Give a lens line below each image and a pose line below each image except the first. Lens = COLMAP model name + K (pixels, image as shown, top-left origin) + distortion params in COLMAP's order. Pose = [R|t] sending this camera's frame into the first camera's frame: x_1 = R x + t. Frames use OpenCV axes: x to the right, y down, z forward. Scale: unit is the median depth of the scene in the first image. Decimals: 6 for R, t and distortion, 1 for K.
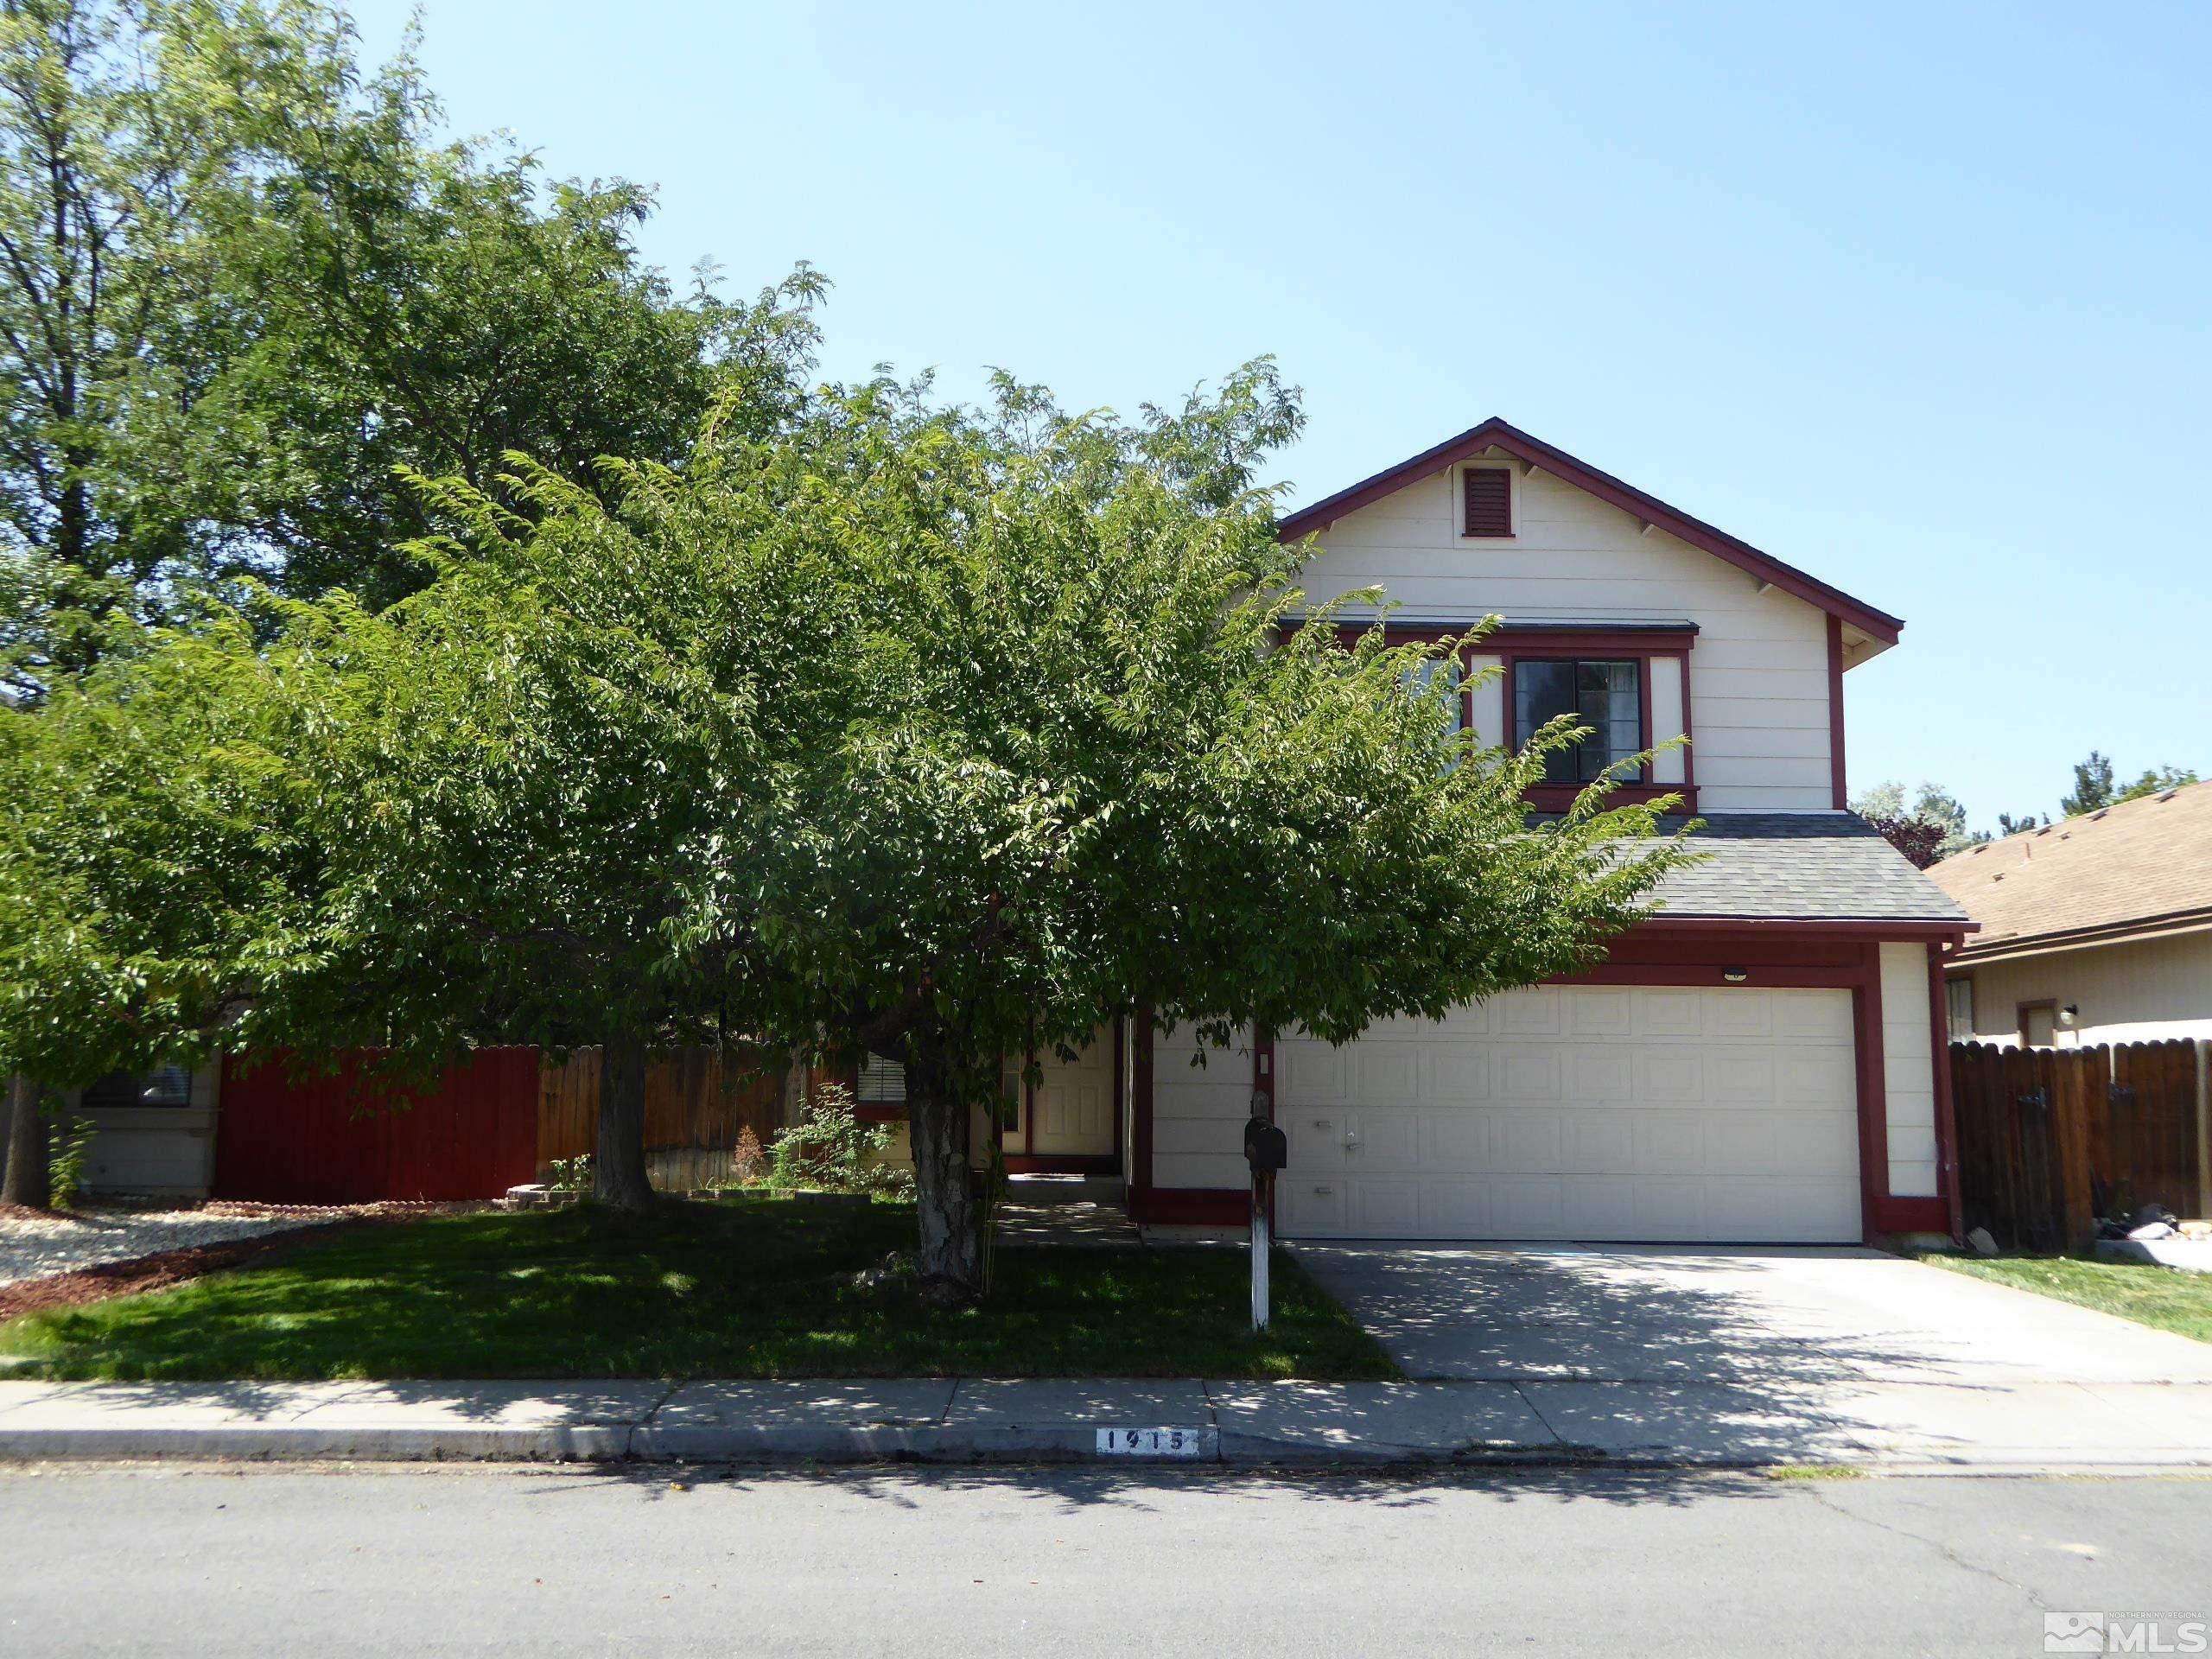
lens RADIAL K [[2175.5, 0, 1103.2], [0, 2175.5, 828.2], [0, 0, 1]] dist [-0.018411, 0.000000]
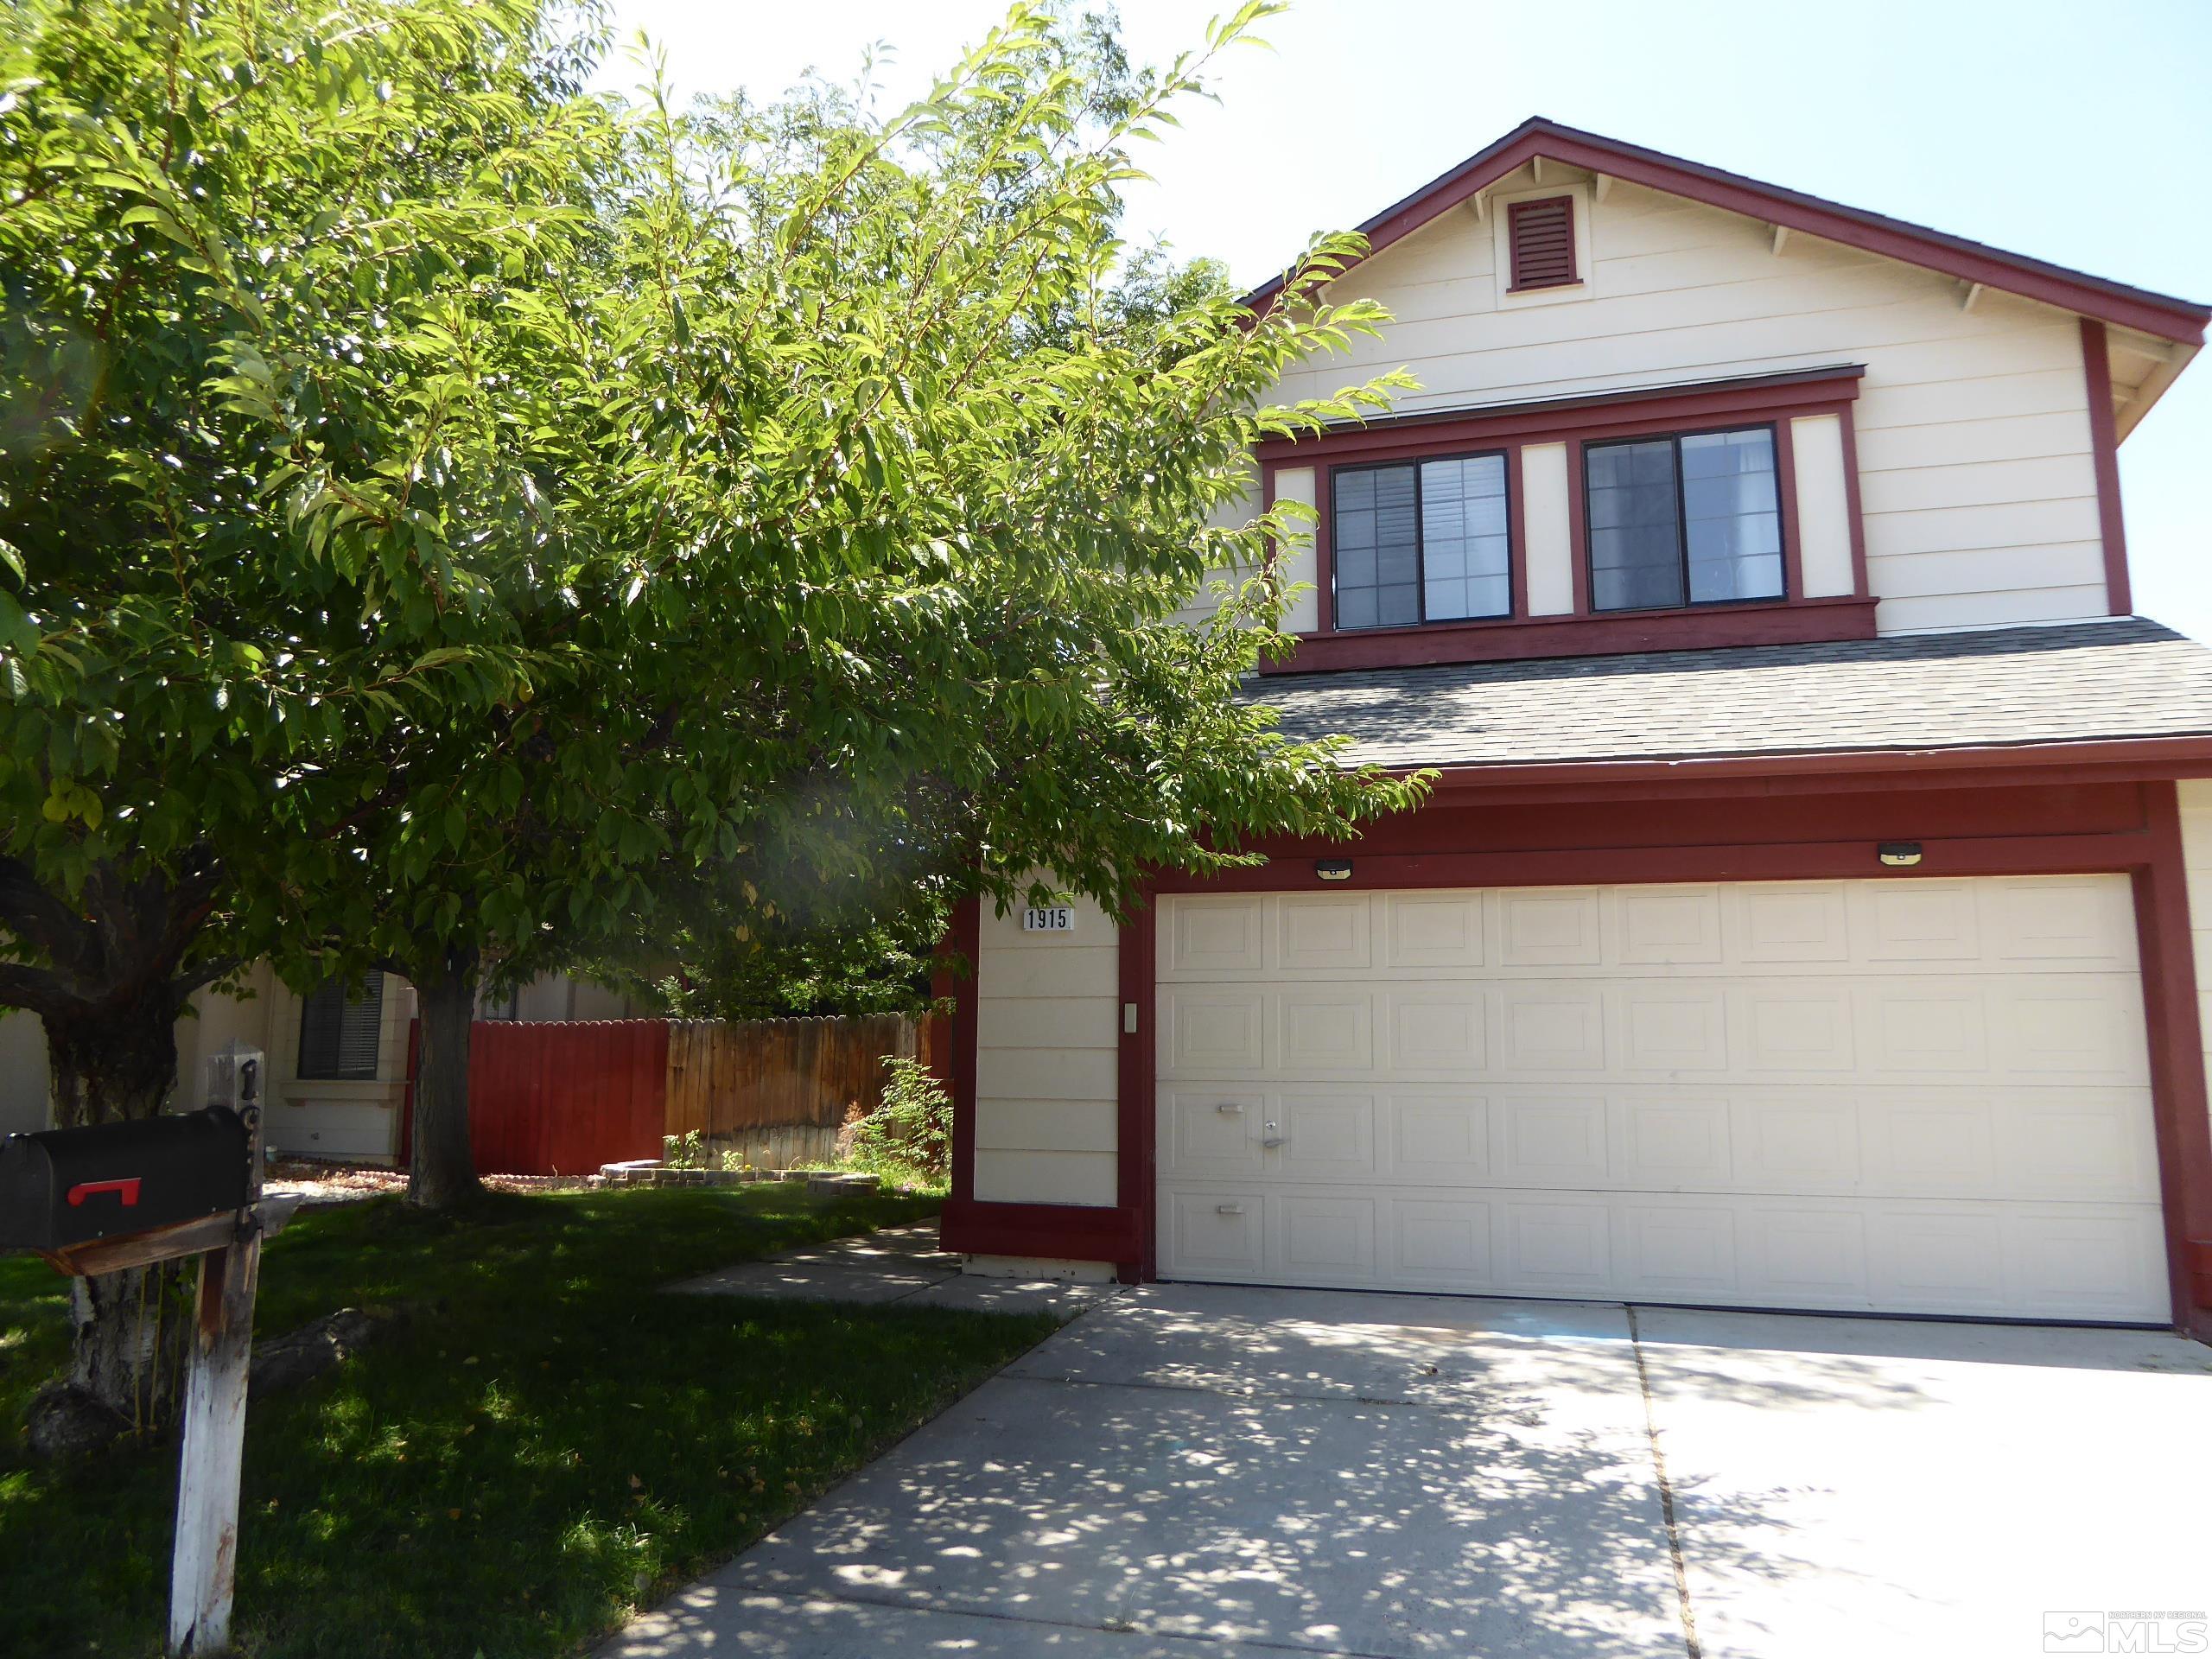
lens RADIAL K [[1567.9, 0, 1108.6], [0, 1567.9, 831.3], [0, 0, 1]] dist [-0.042339, 0.015731]
pose [[0.949294, -0.049051, -0.310540, 0.193173], [0.039484, 0.998534, -0.037023, 0.060250], [0.311900, 0.022884, 0.949839, 0.472710]]
